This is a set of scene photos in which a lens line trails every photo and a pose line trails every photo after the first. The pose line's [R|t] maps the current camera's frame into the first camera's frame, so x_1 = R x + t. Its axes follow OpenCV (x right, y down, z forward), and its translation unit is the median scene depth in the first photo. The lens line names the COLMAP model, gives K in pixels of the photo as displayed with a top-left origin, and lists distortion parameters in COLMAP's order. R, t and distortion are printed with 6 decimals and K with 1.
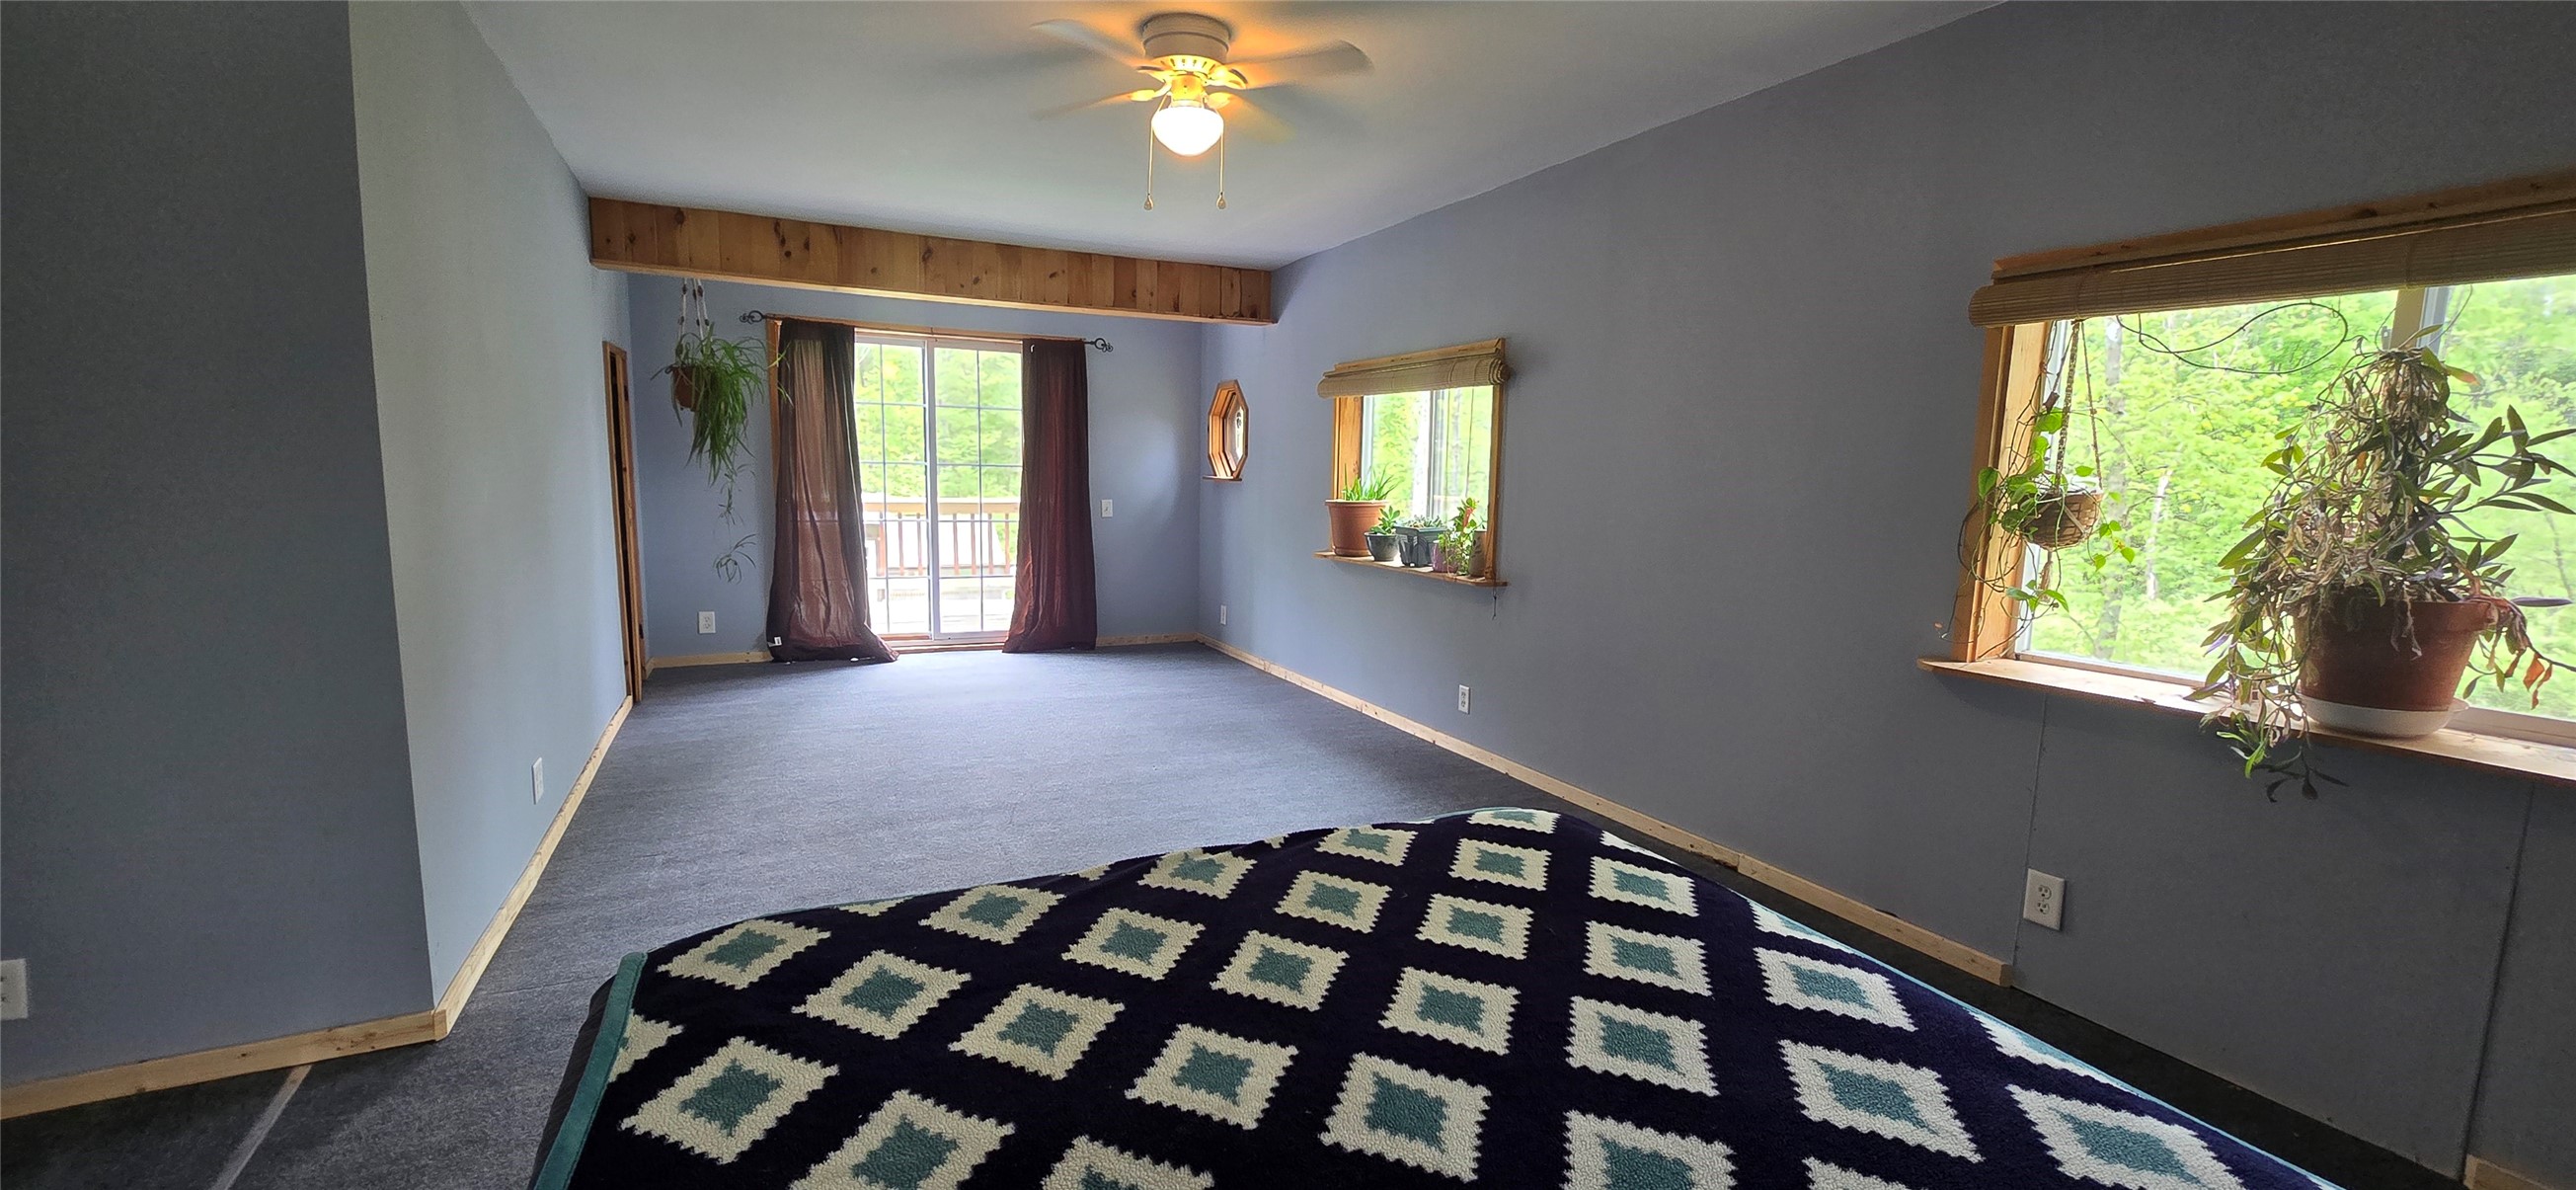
lens RADIAL K [[1060.6, 0, 1298.4], [0, 1060.6, 600.5], [0, 0, 1]] dist [-0.003554, 0.003533]
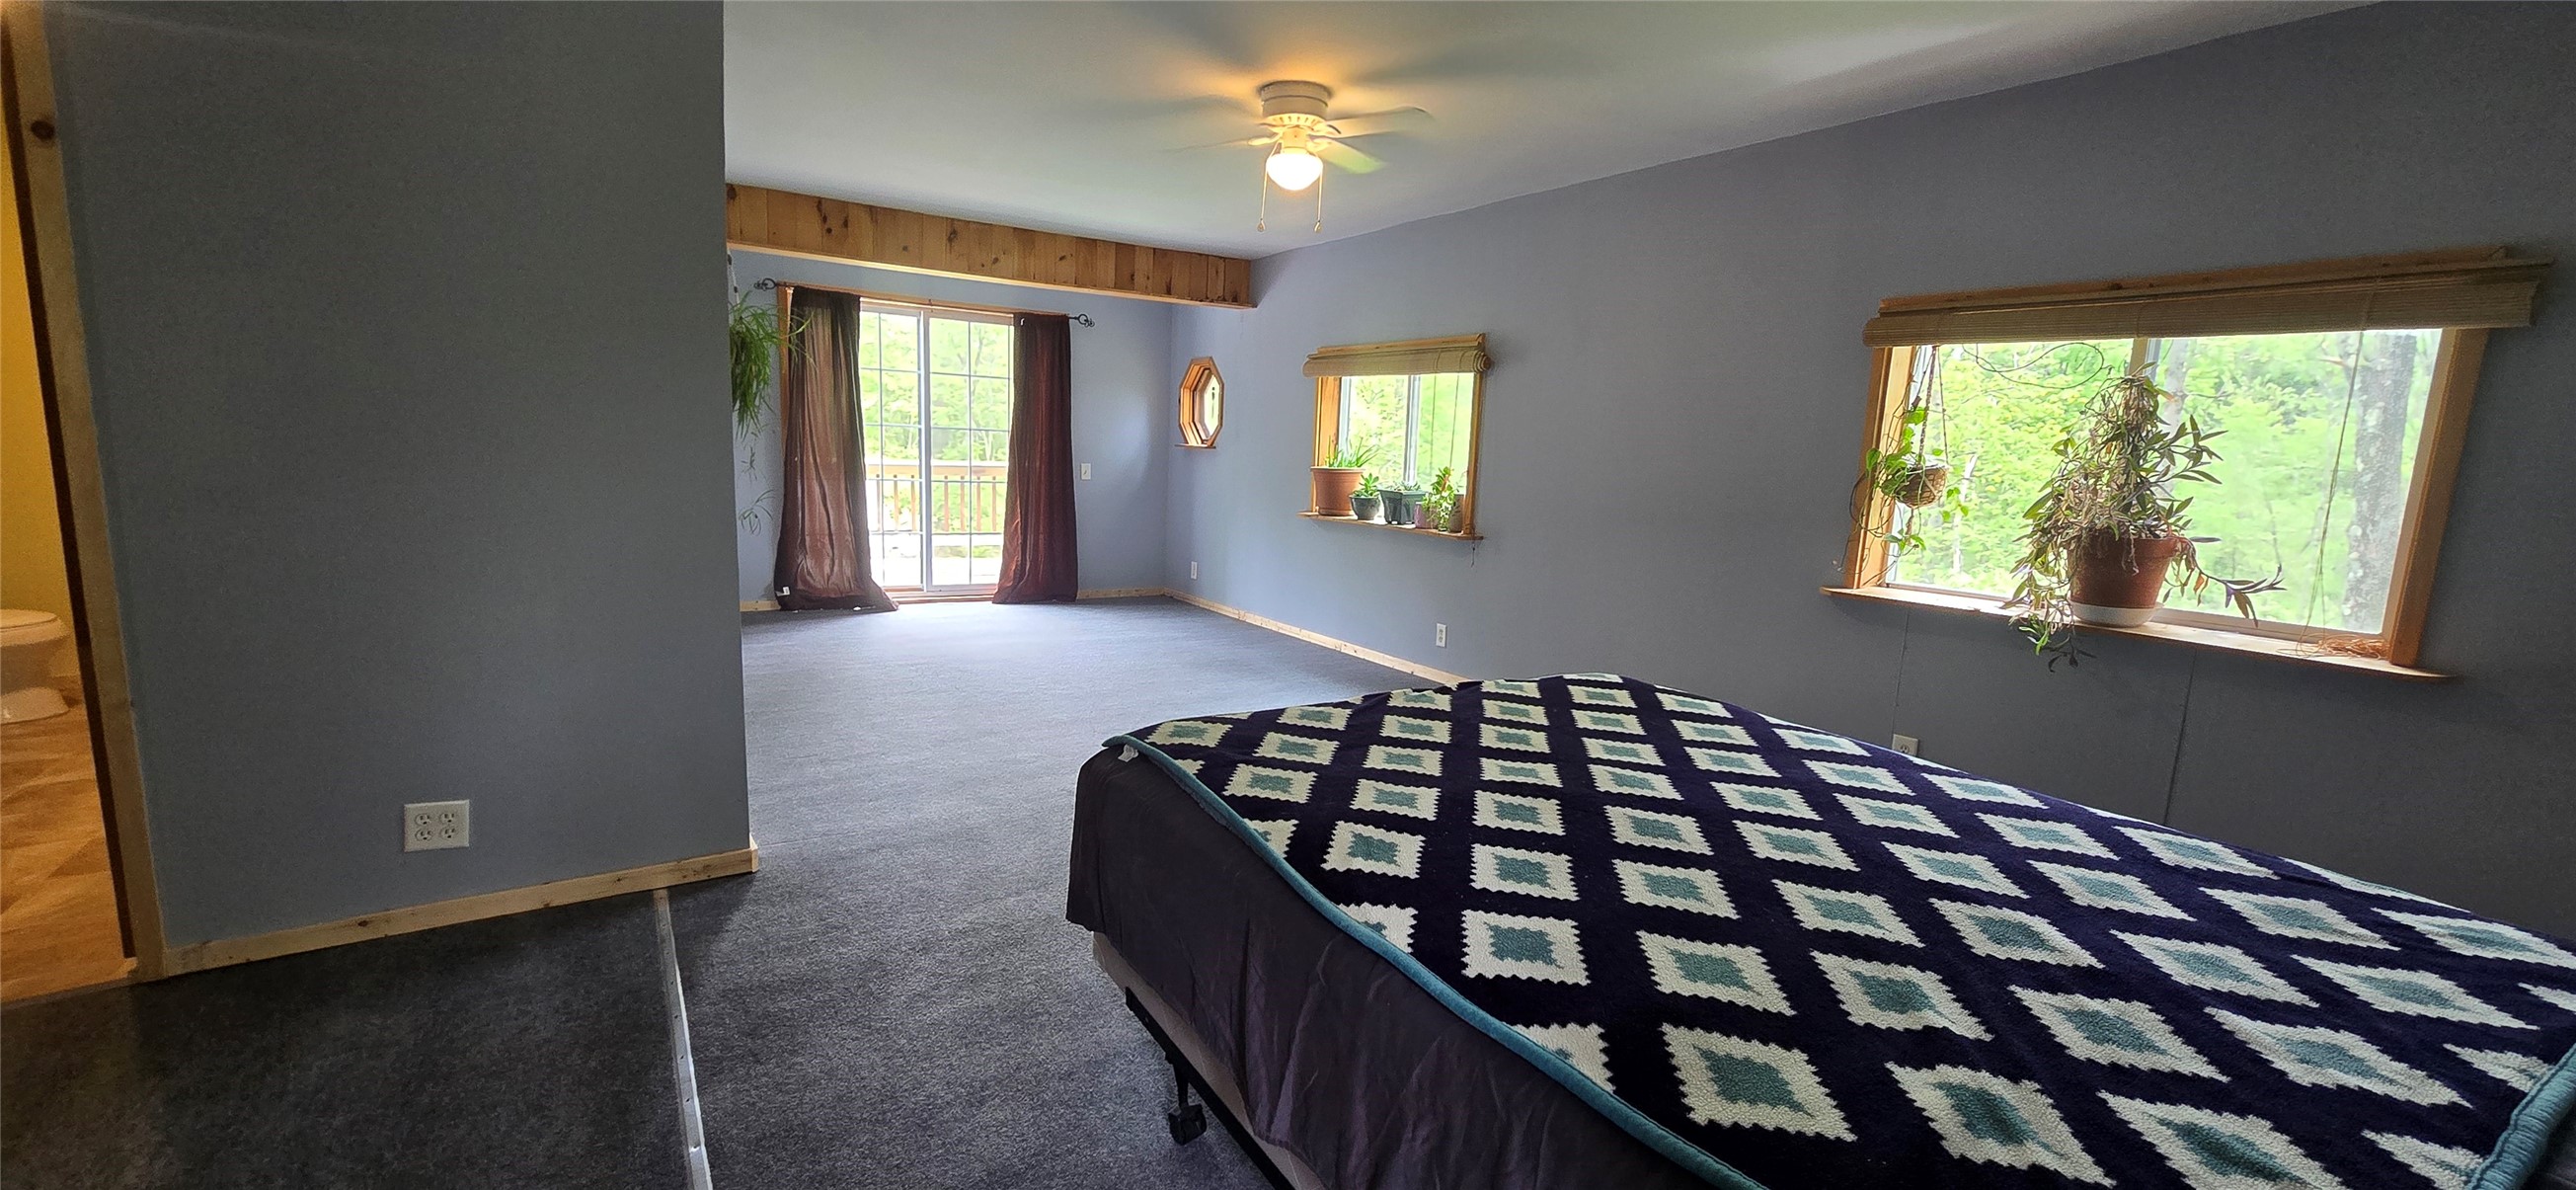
lens RADIAL K [[1060.6, 0, 1298.4], [0, 1060.6, 600.5], [0, 0, 1]] dist [-0.003554, 0.003533]
pose [[0.992409, 0.002305, 0.122958, -0.150990], [-0.005557, 0.999644, 0.026106, 0.023660], [-0.122854, -0.026591, 0.992068, -0.165321]]
